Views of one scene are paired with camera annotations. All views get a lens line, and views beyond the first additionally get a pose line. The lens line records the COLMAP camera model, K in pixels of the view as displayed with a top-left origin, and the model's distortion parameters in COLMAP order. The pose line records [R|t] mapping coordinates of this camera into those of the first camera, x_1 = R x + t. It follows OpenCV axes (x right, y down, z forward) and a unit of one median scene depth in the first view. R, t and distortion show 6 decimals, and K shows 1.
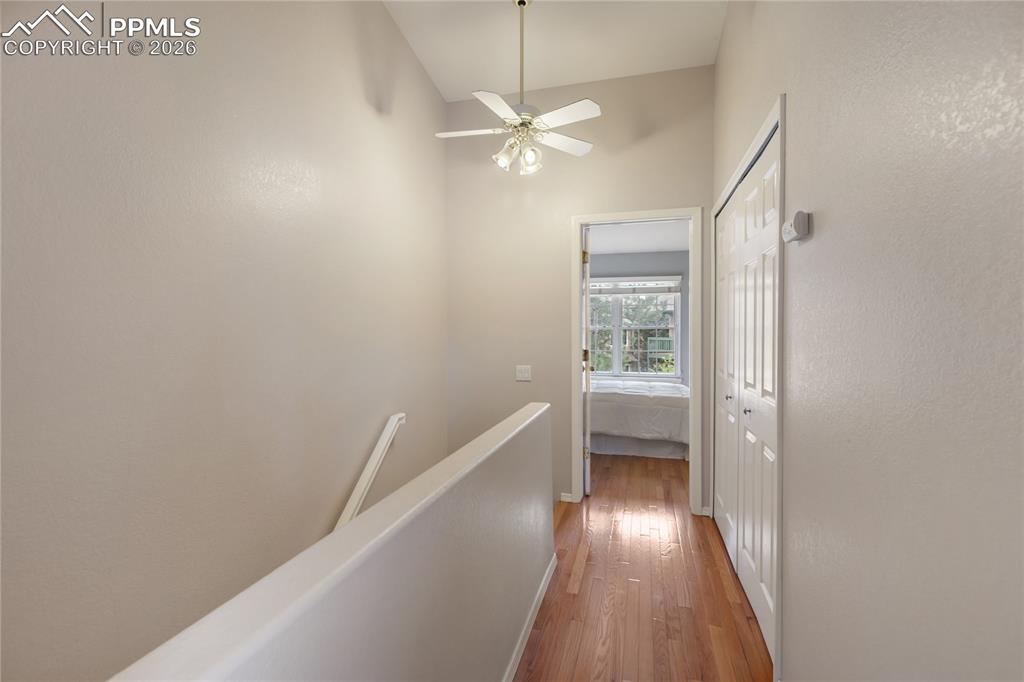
lens RADIAL K [[462.8, 0, 516.1], [0, 462.8, 331.9], [0, 0, 1]] dist [0.001589, 0.000182]
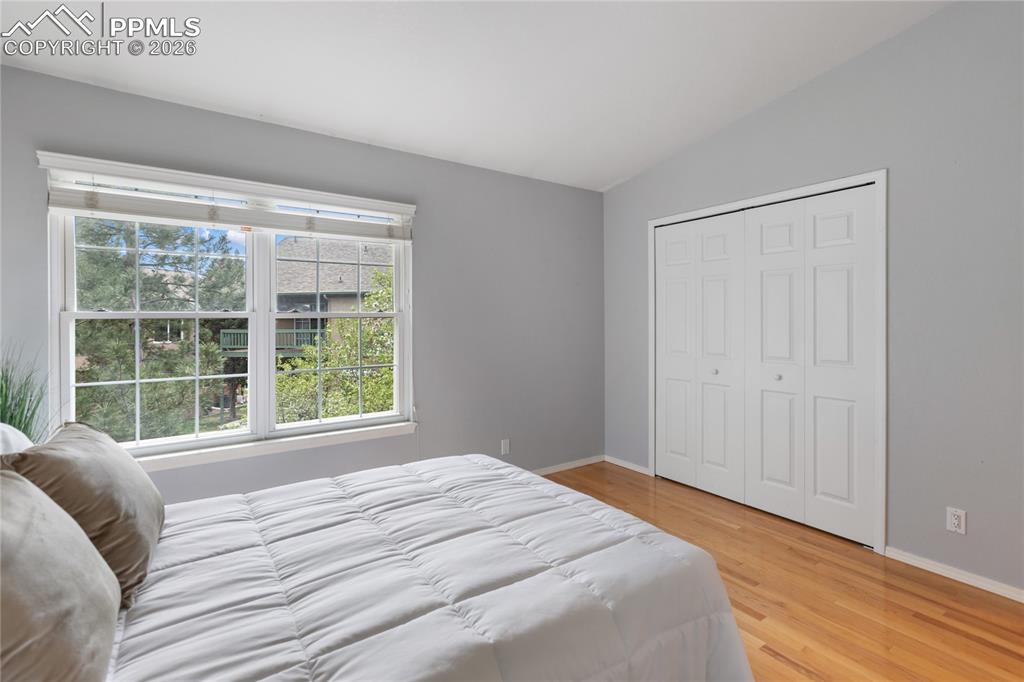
lens RADIAL K [[466.6, 0, 512.7], [0, 466.6, 323.8], [0, 0, 1]] dist [0.001599, -0.000019]
pose [[0.639478, -0.009744, 0.768748, 0.043653], [0.006029, 0.999952, 0.007659, -0.002289], [-0.768786, -0.000263, 0.639506, 0.516199]]
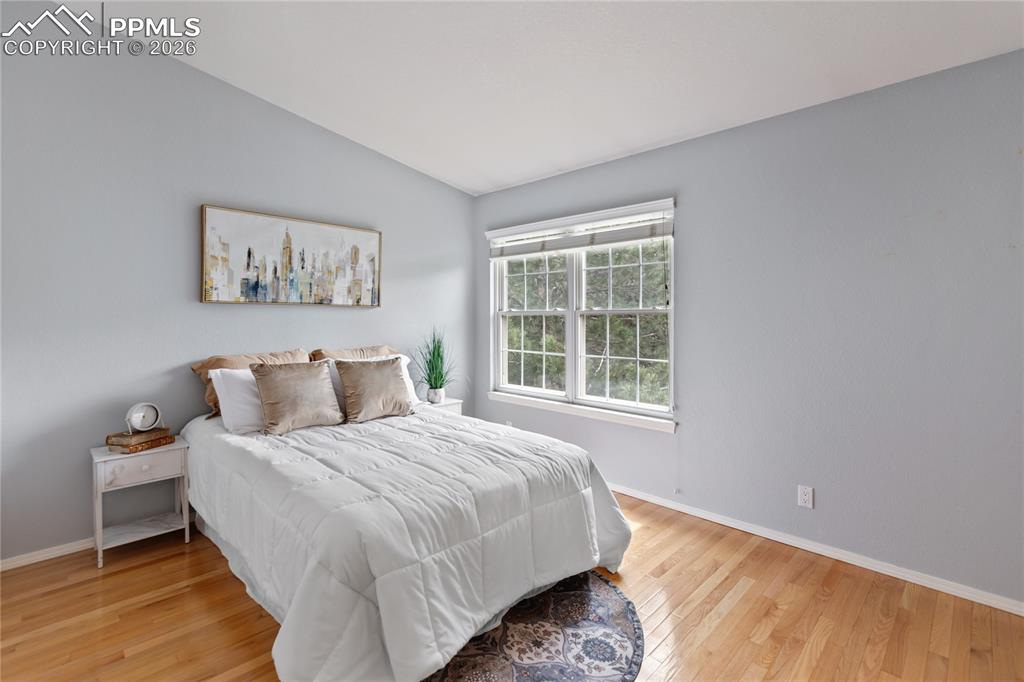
lens RADIAL K [[466.6, 0, 512.7], [0, 466.6, 323.8], [0, 0, 1]] dist [0.001599, -0.000019]
pose [[0.878355, 0.009606, -0.477912, 0.368300], [-0.002220, 0.999869, 0.016017, -0.003062], [0.478004, -0.013008, 0.878261, 0.433676]]
